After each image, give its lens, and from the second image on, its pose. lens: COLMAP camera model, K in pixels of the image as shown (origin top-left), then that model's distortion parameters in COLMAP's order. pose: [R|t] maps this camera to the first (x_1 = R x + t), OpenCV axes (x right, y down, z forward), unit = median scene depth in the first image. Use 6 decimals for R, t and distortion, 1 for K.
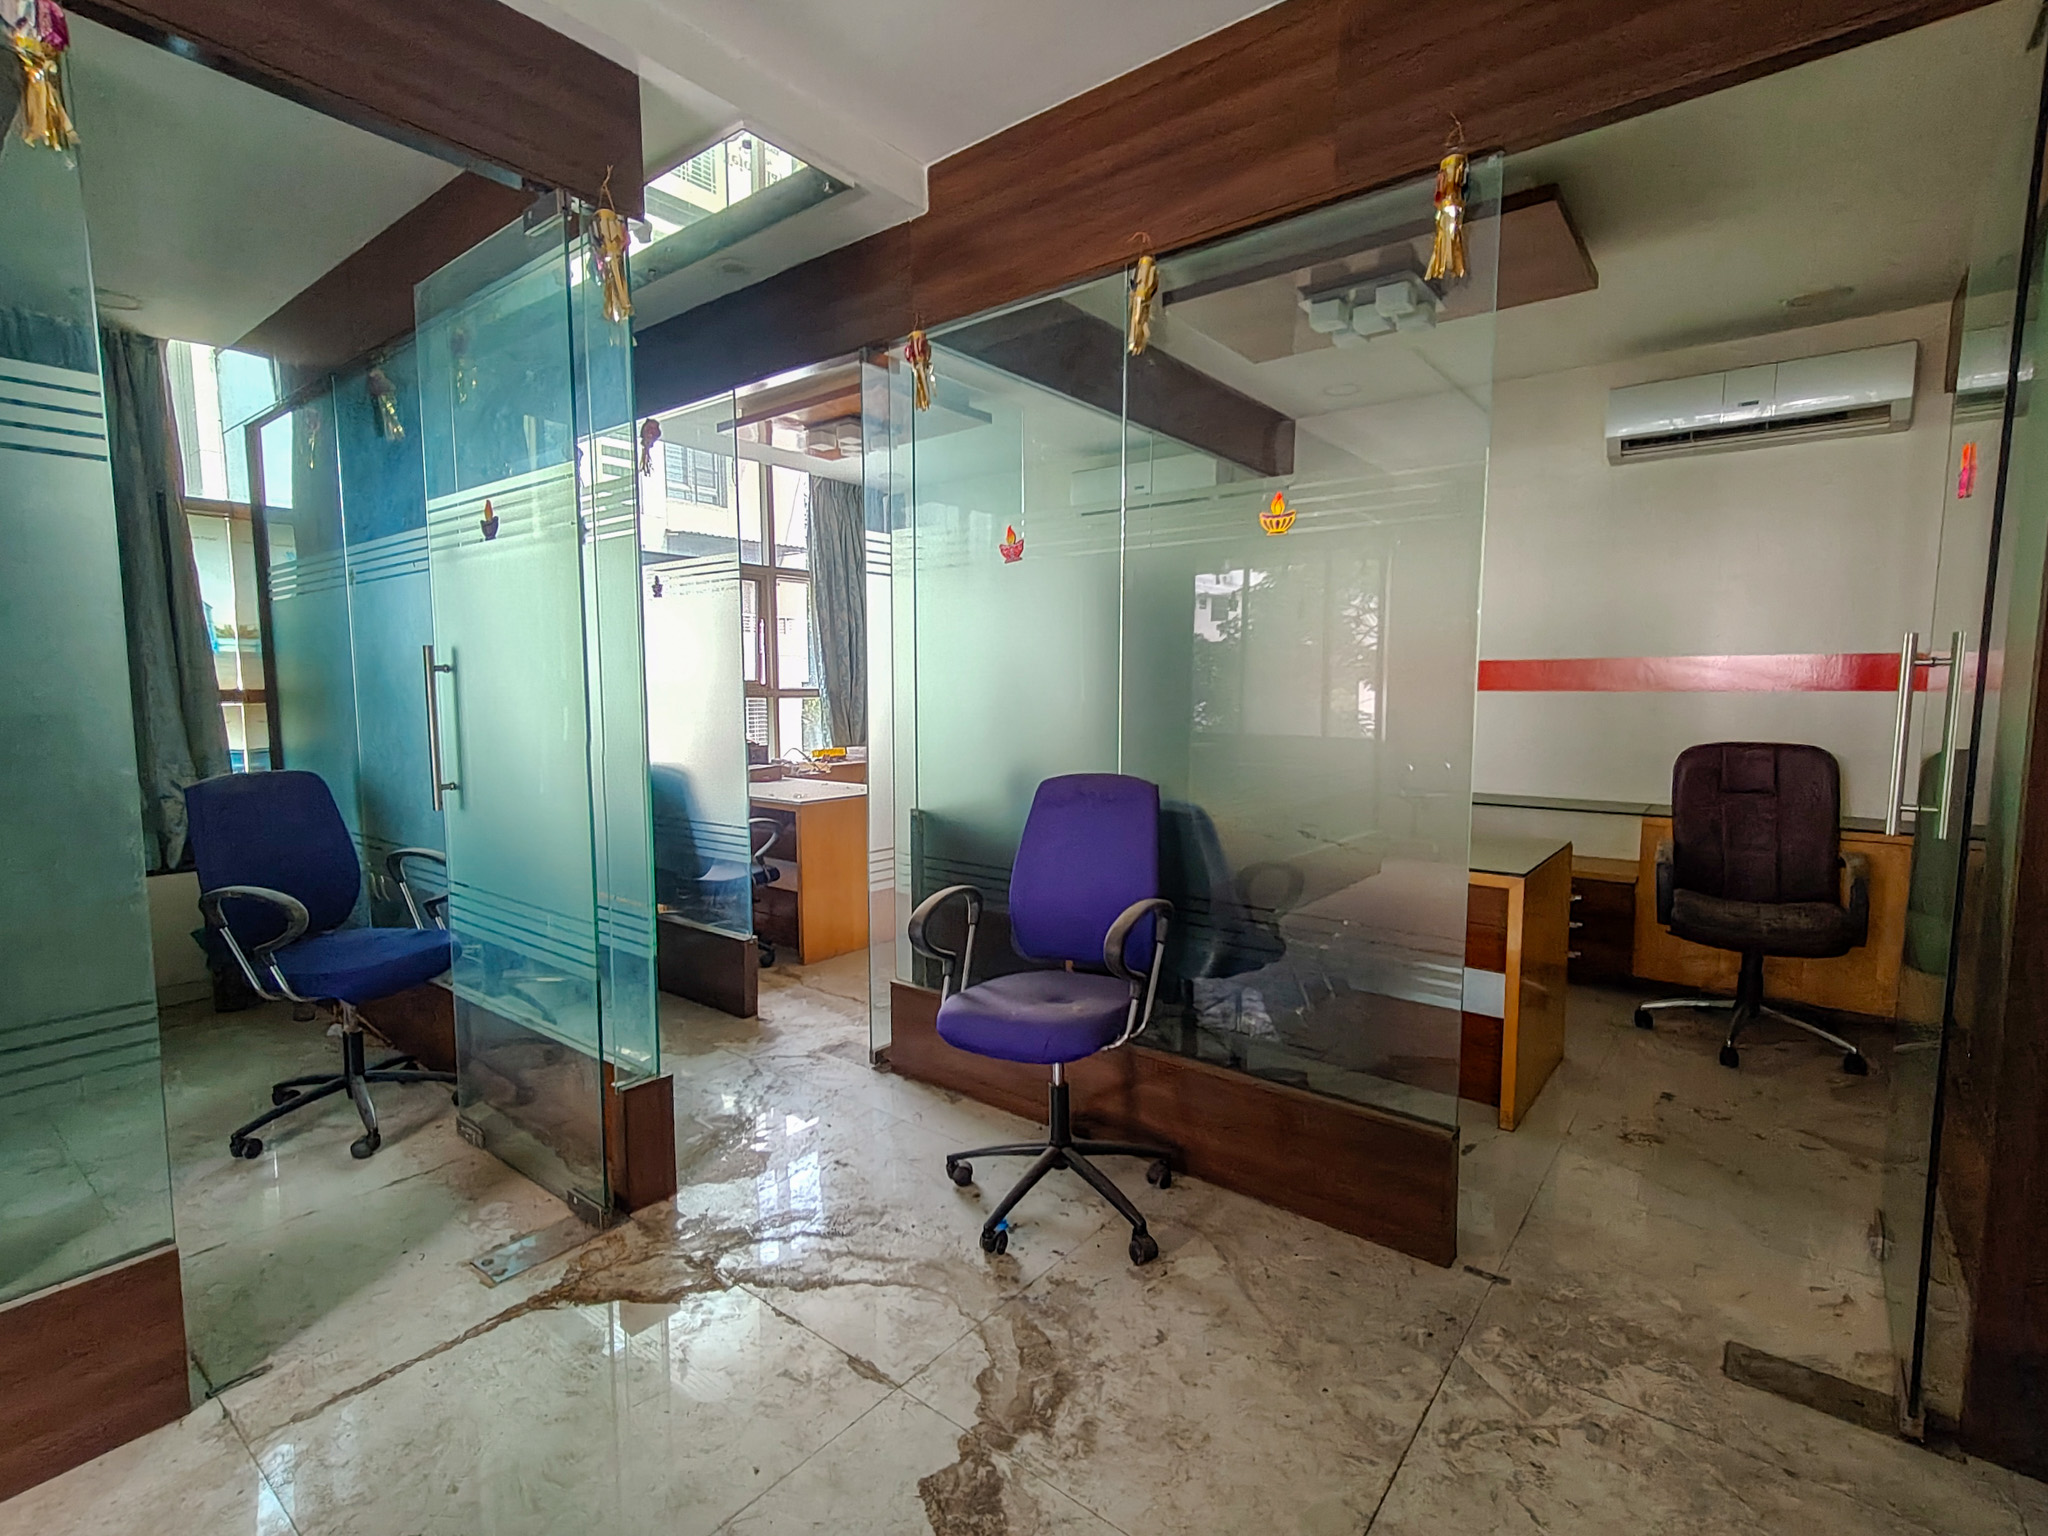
lens RADIAL K [[964.7, 0, 1024.5], [0, 964.7, 771.5], [0, 0, 1]] dist [0.010355, -0.003171]
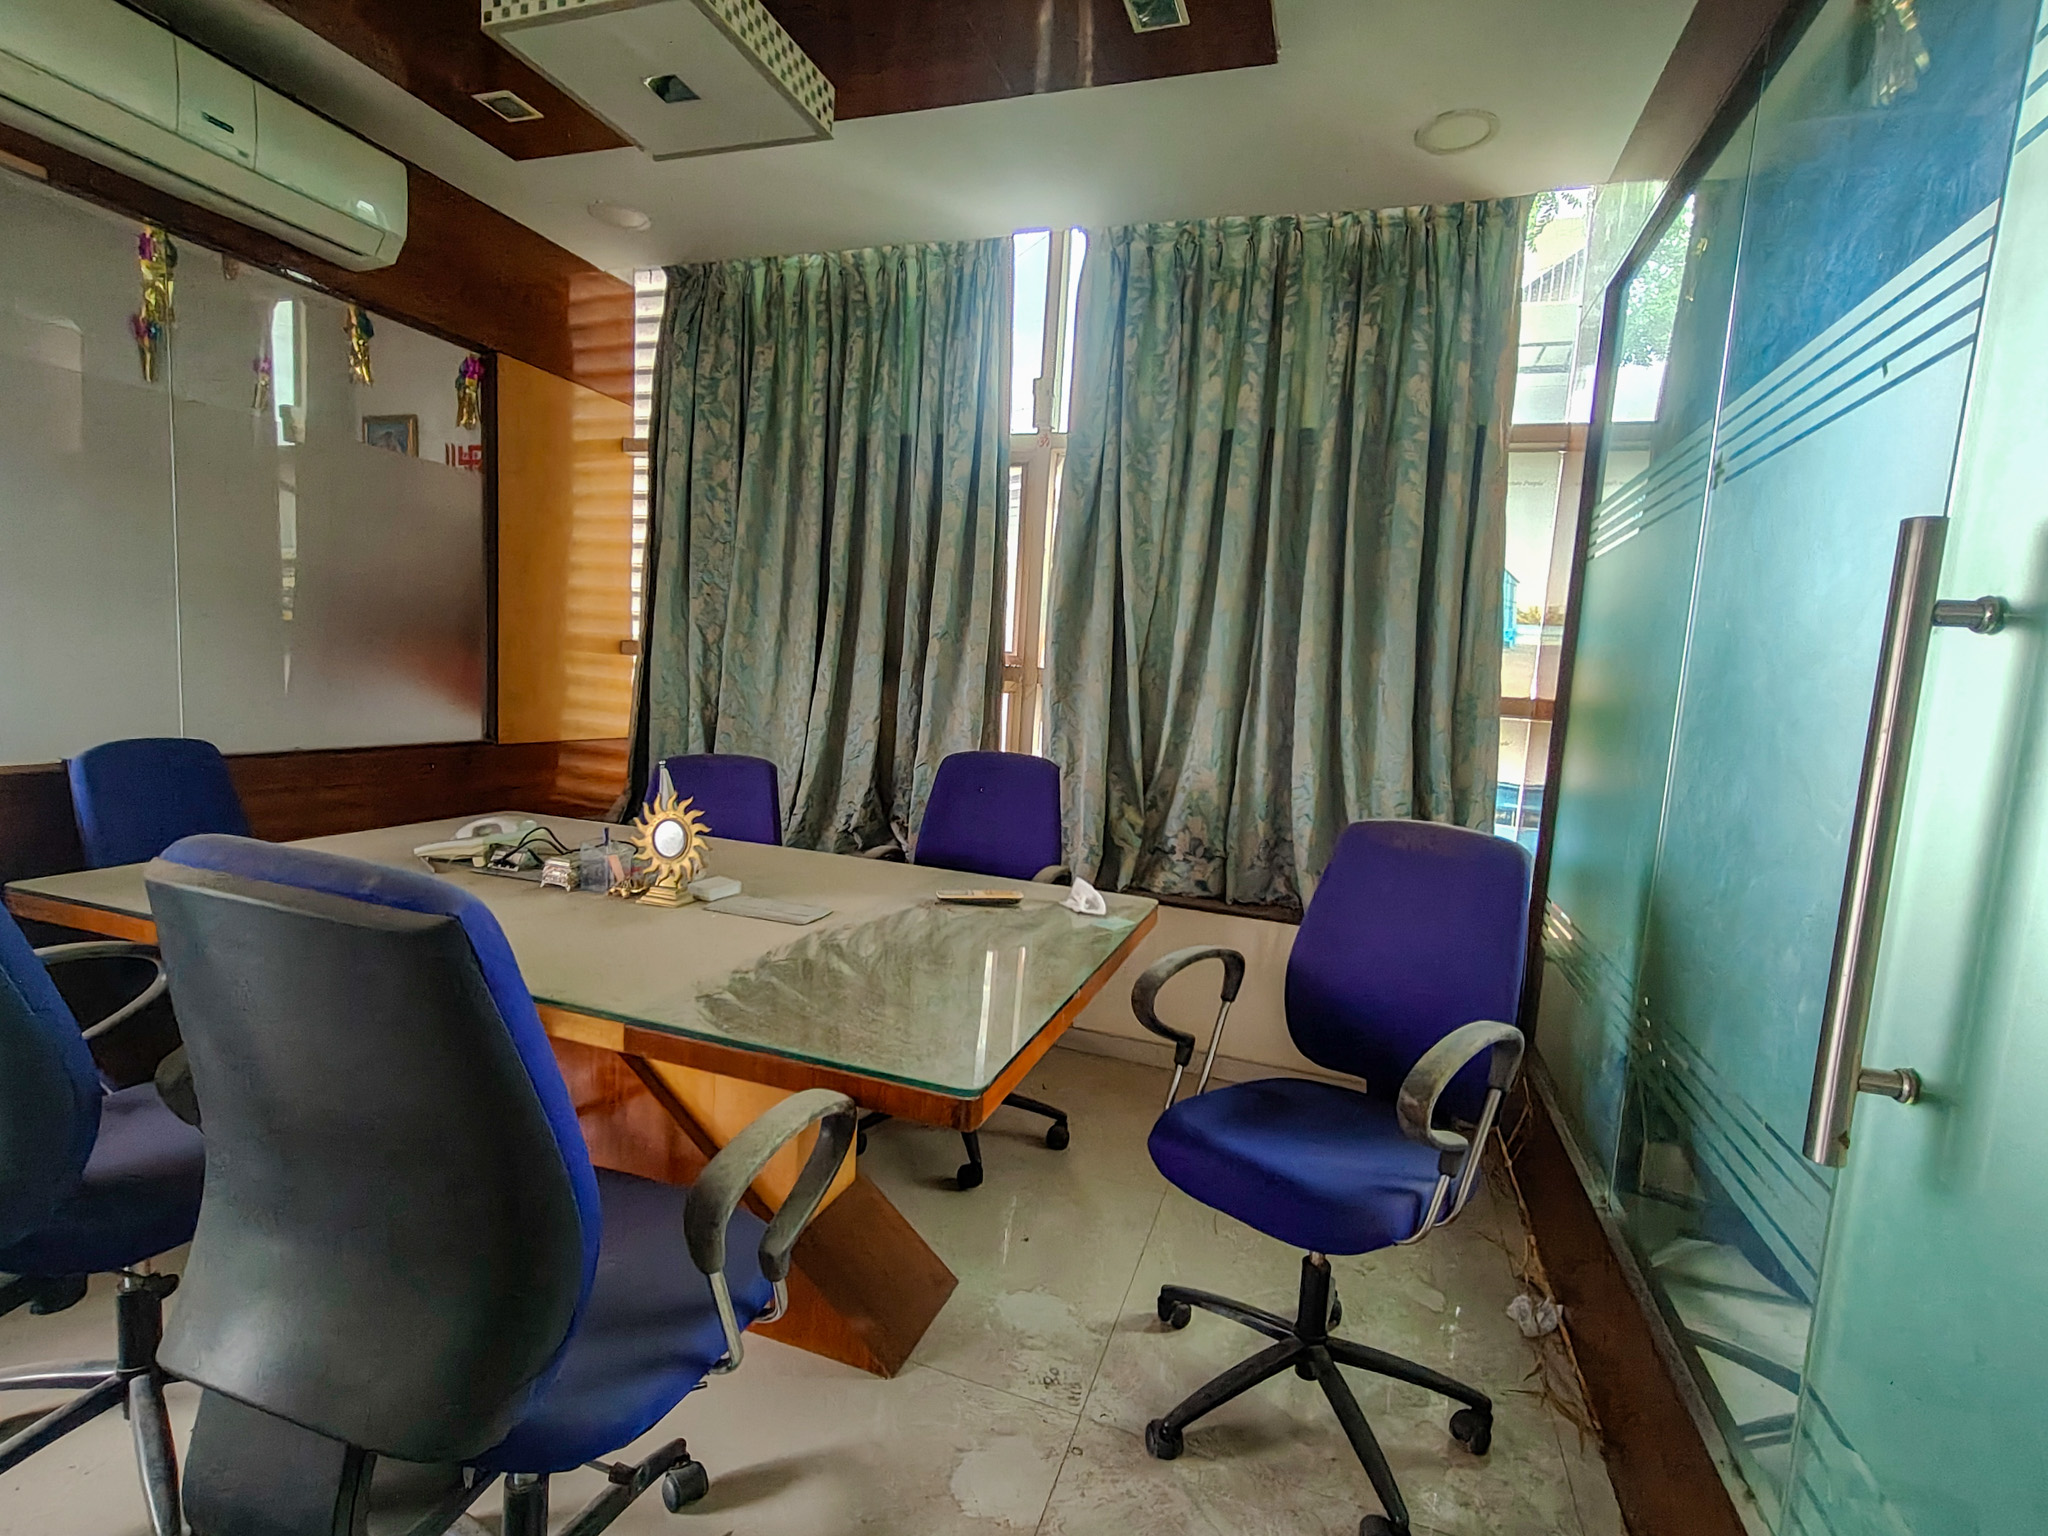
lens RADIAL K [[964.7, 0, 1014.7], [0, 964.7, 764.5], [0, 0, 1]] dist [0.010355, -0.003171]
pose [[0.325928, 0.122056, -0.937482, -0.283068], [-0.158344, 0.984671, 0.073150, -0.031458], [0.932040, 0.124603, 0.340259, 0.442192]]
